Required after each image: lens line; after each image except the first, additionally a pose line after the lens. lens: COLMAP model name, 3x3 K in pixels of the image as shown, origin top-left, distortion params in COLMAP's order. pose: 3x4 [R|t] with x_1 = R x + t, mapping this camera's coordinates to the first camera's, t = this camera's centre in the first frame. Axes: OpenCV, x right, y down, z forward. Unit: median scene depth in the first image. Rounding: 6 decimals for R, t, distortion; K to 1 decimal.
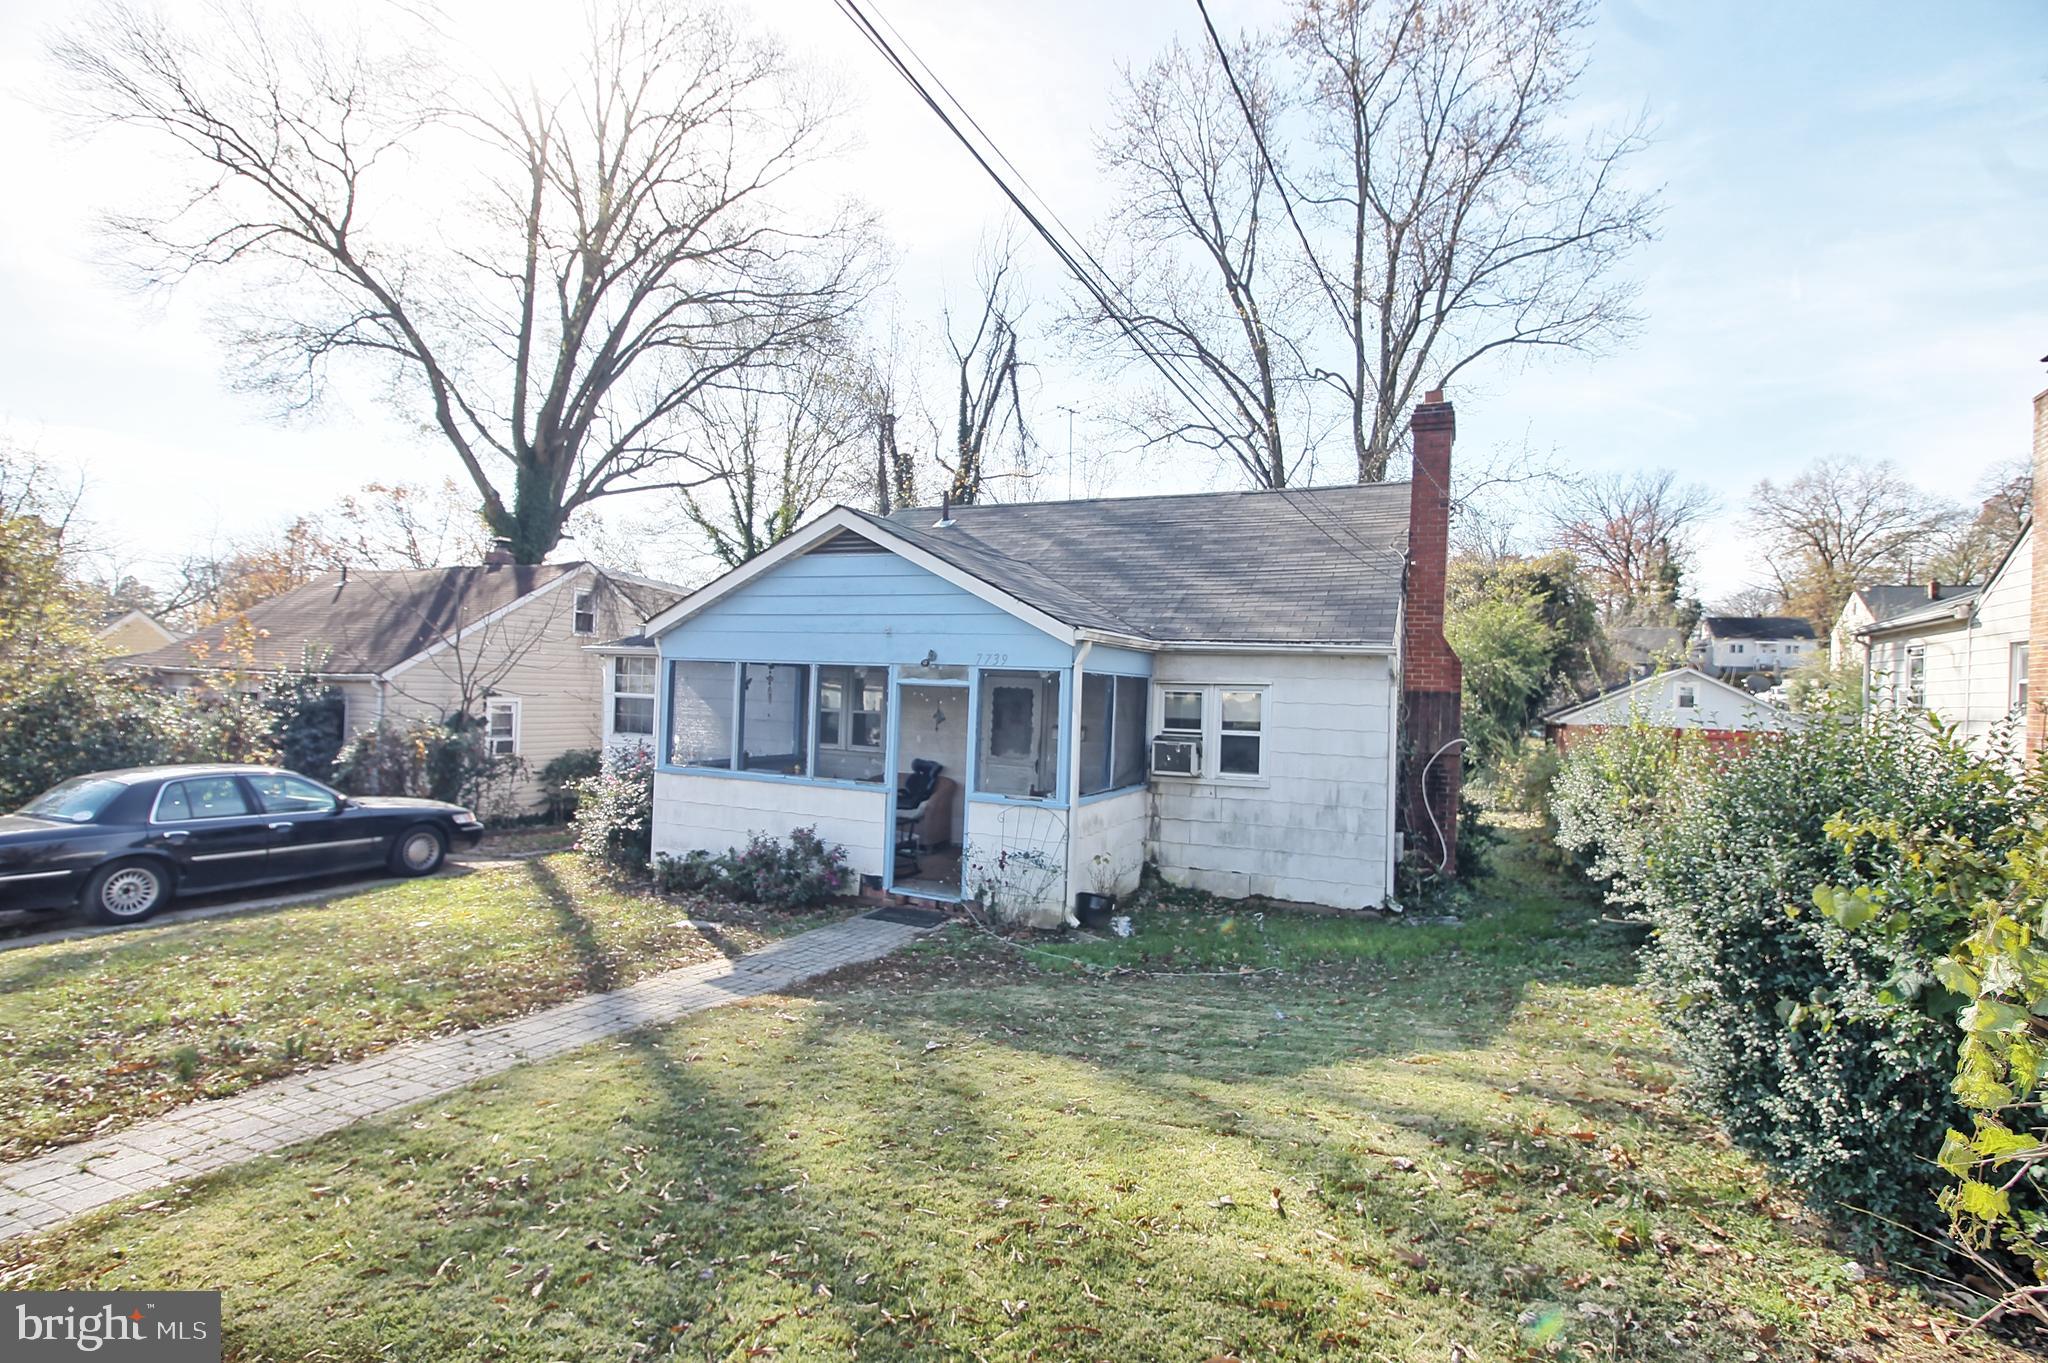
lens RADIAL K [[976.9, 0, 1035.2], [0, 976.9, 675.1], [0, 0, 1]] dist [-0.004964, -0.005524]
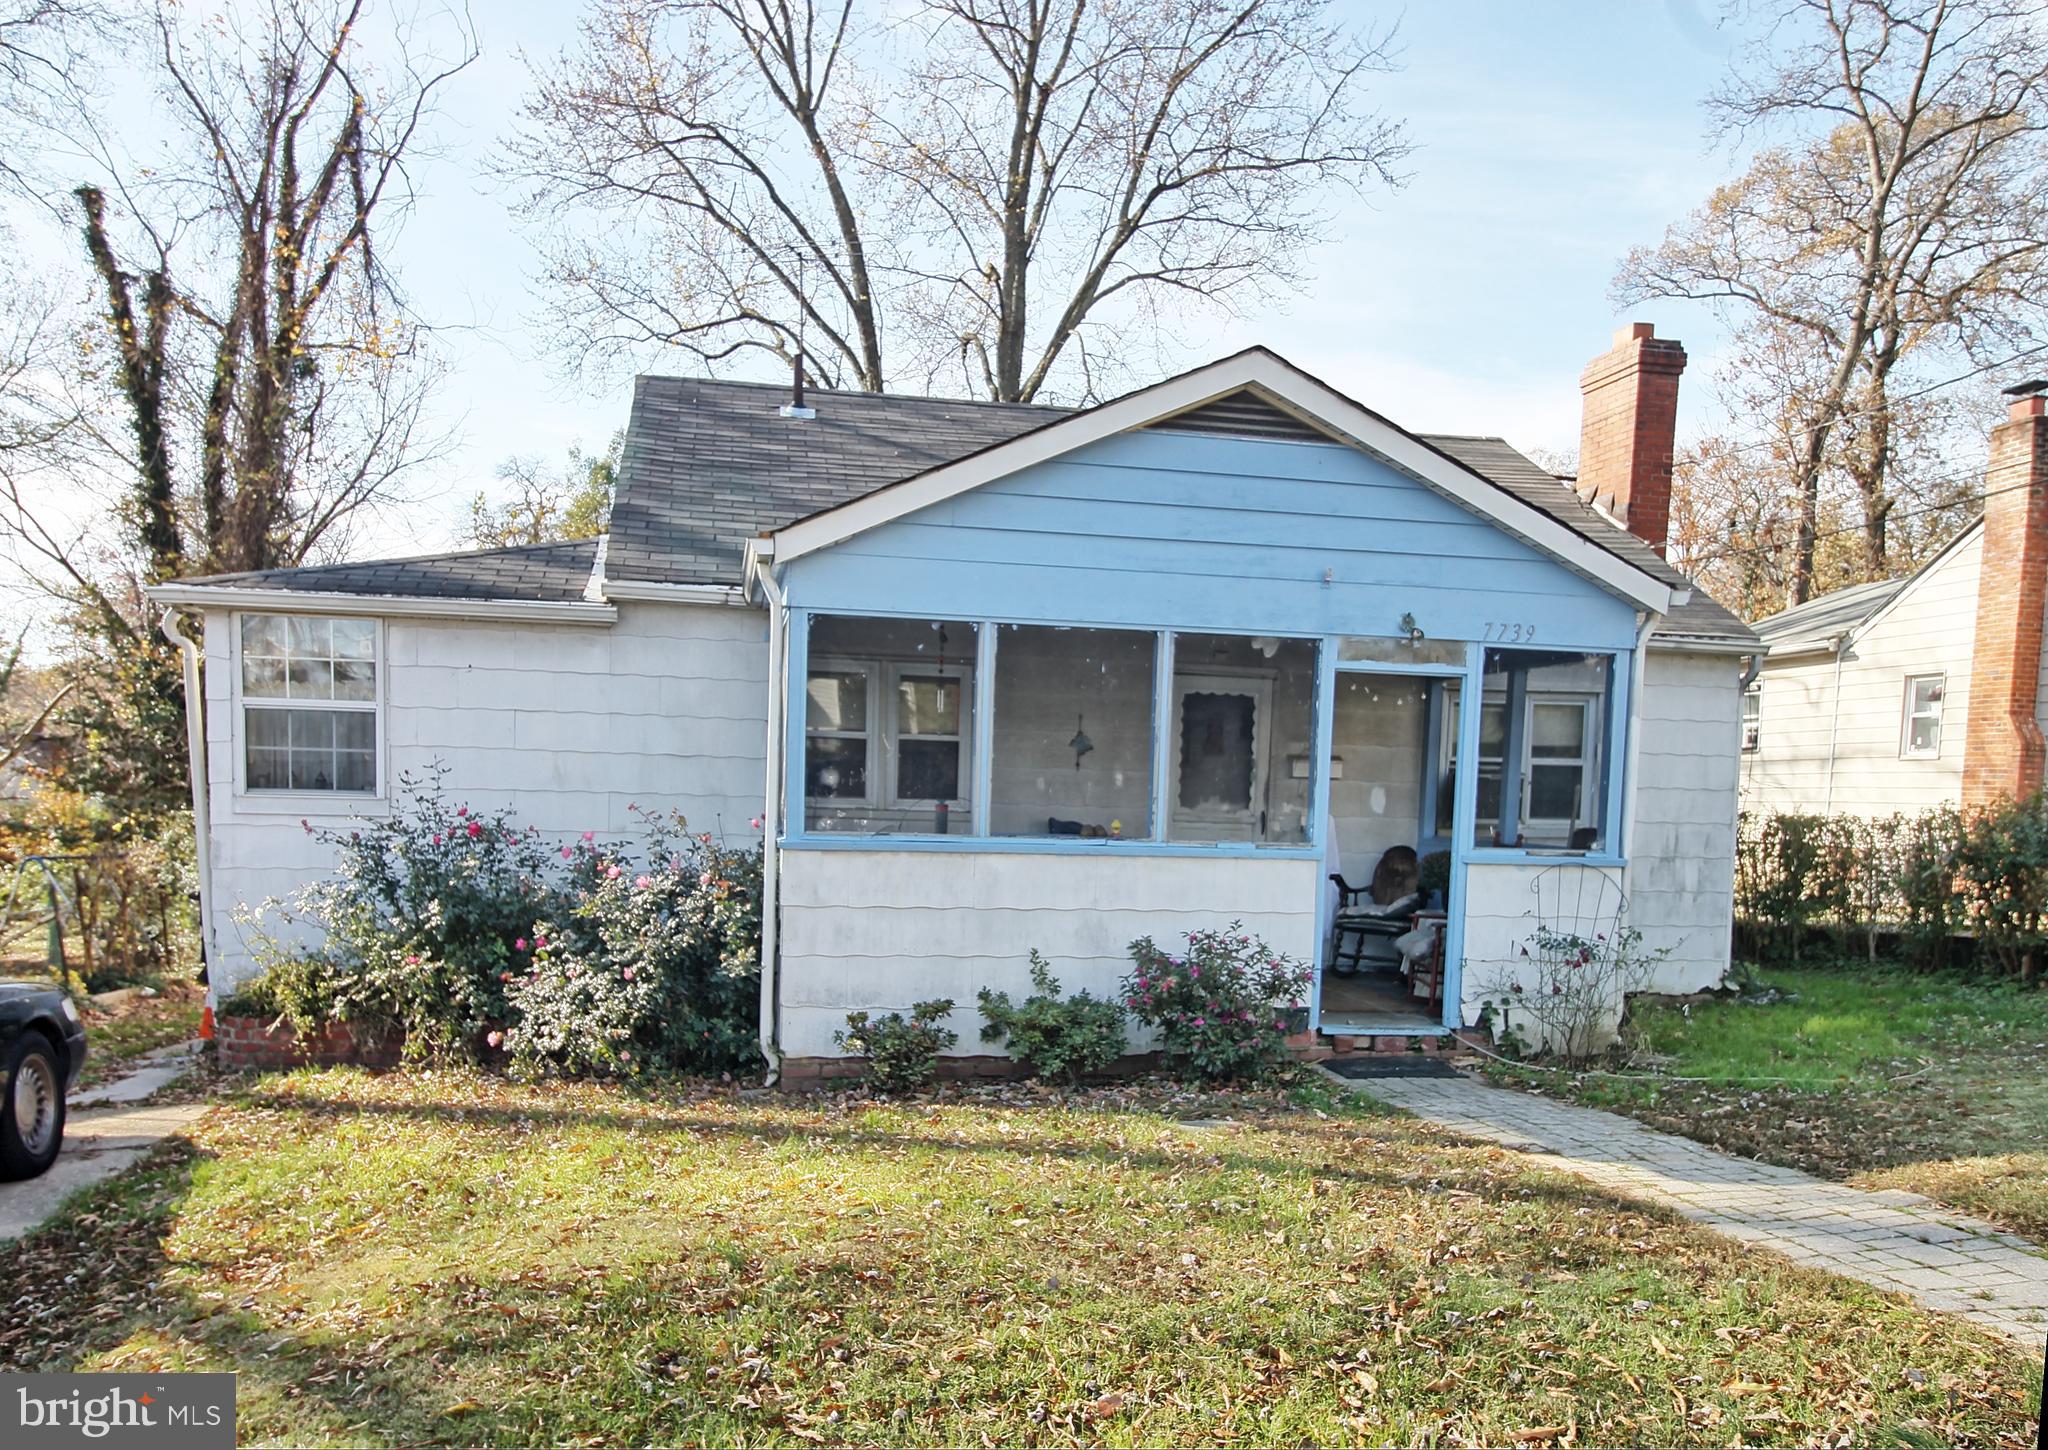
lens RADIAL K [[1475.8, 0, 1030.5], [0, 1475.8, 737.5], [0, 0, 1]] dist [0.013151, -0.006371]
pose [[0.813712, 0.006688, 0.581230, -0.753313], [-0.006806, 0.999975, -0.001979, 0.049205], [-0.581229, -0.002345, 0.813737, 0.373371]]
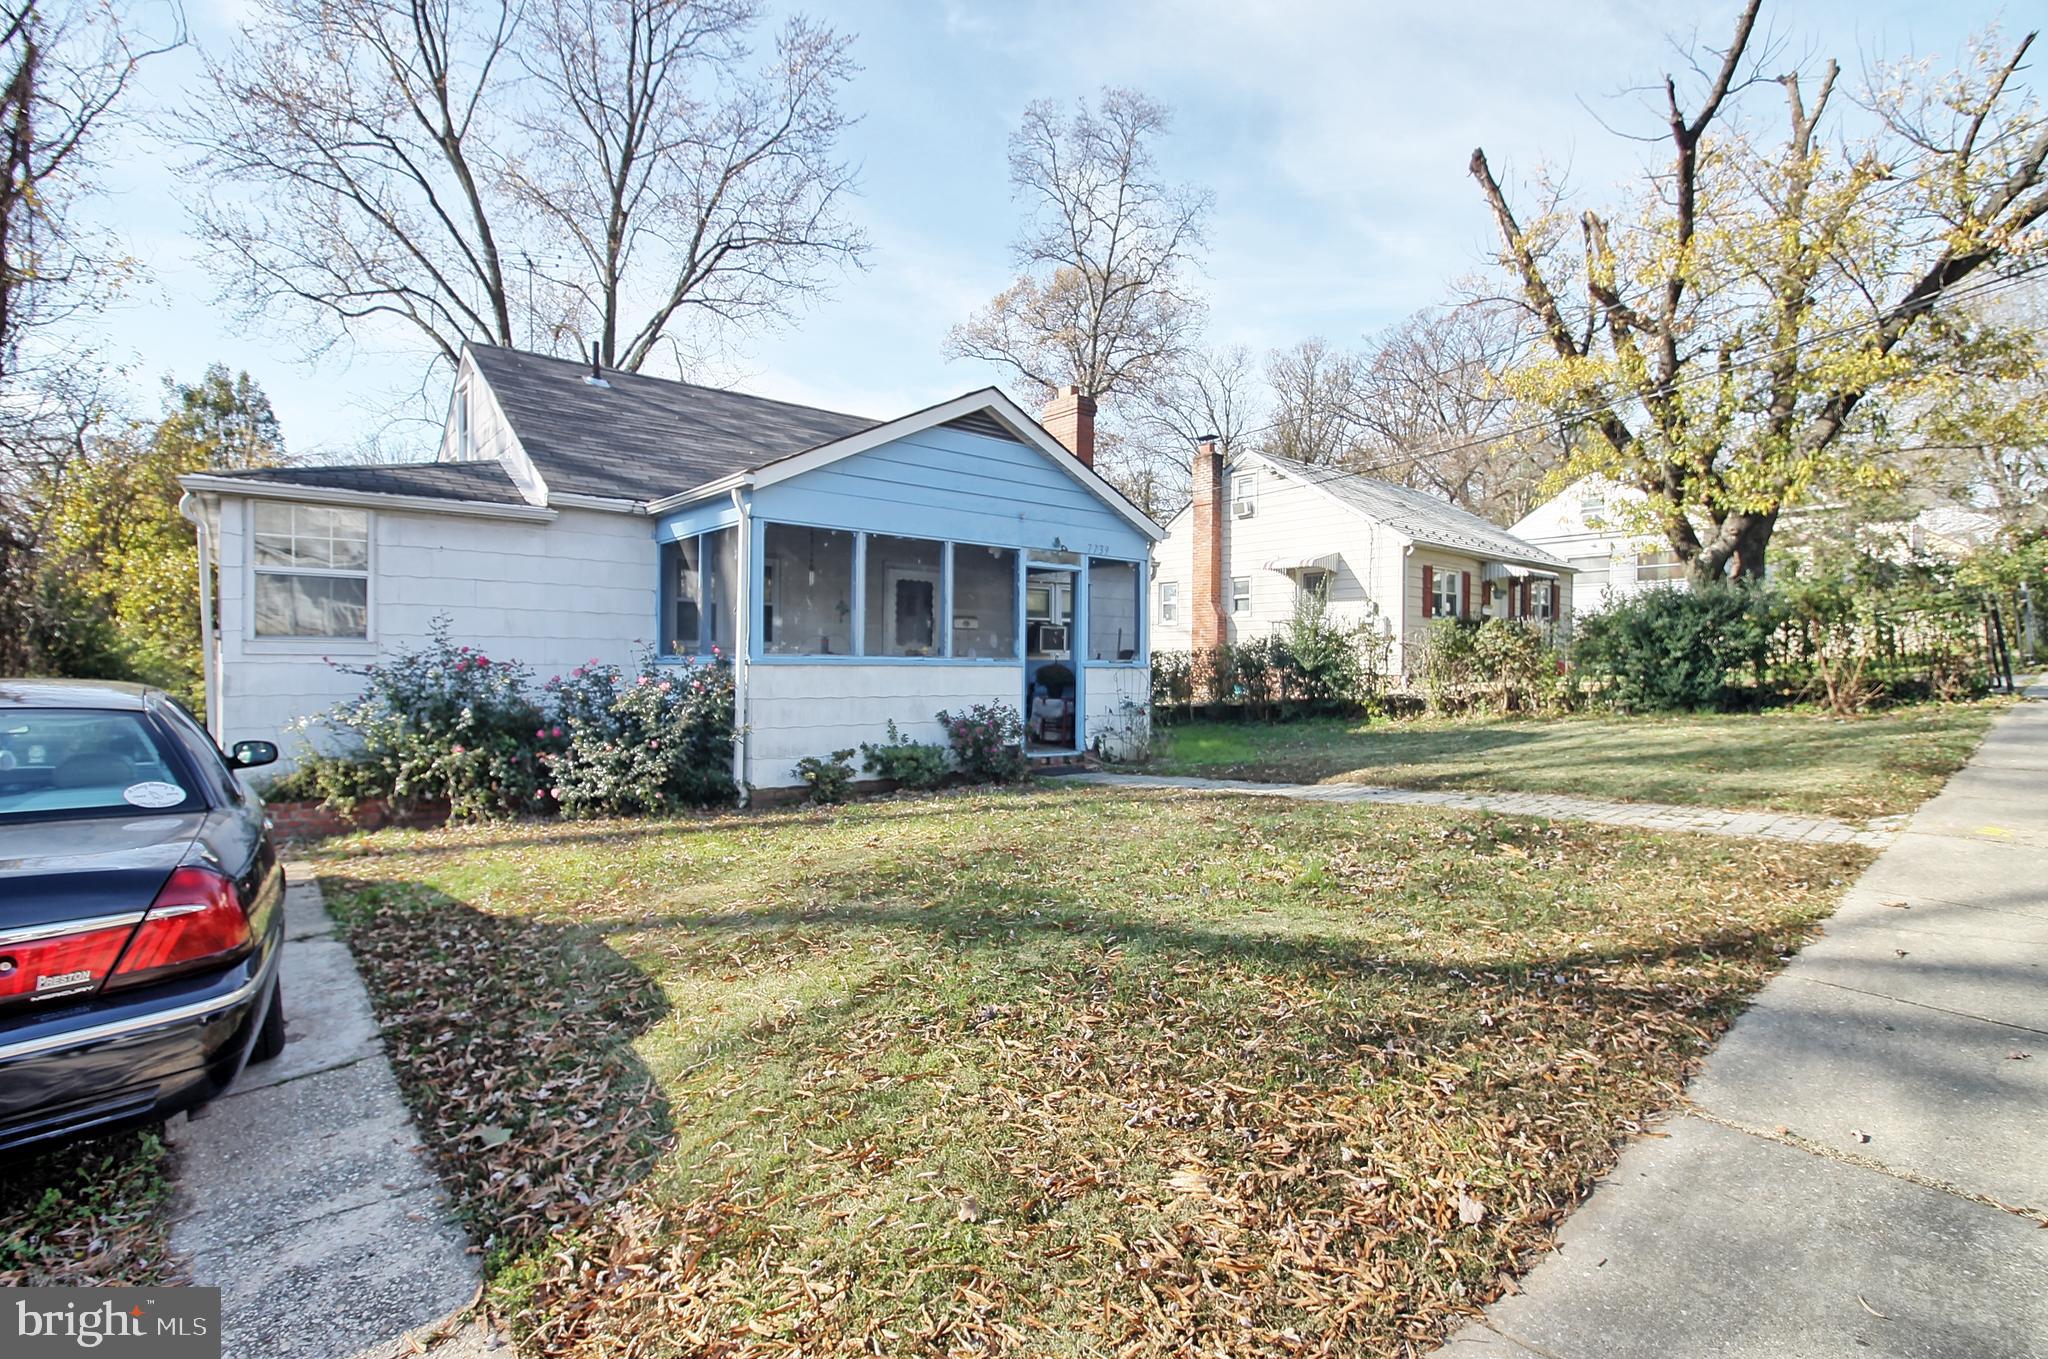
lens RADIAL K [[976.9, 0, 1019.8], [0, 976.9, 683.8], [0, 0, 1]] dist [-0.004964, -0.005524]
pose [[0.439445, -0.047275, 0.897025, -1.064769], [-0.006760, 0.998412, 0.055930, 0.074805], [-0.898244, -0.030642, 0.438427, 0.499141]]
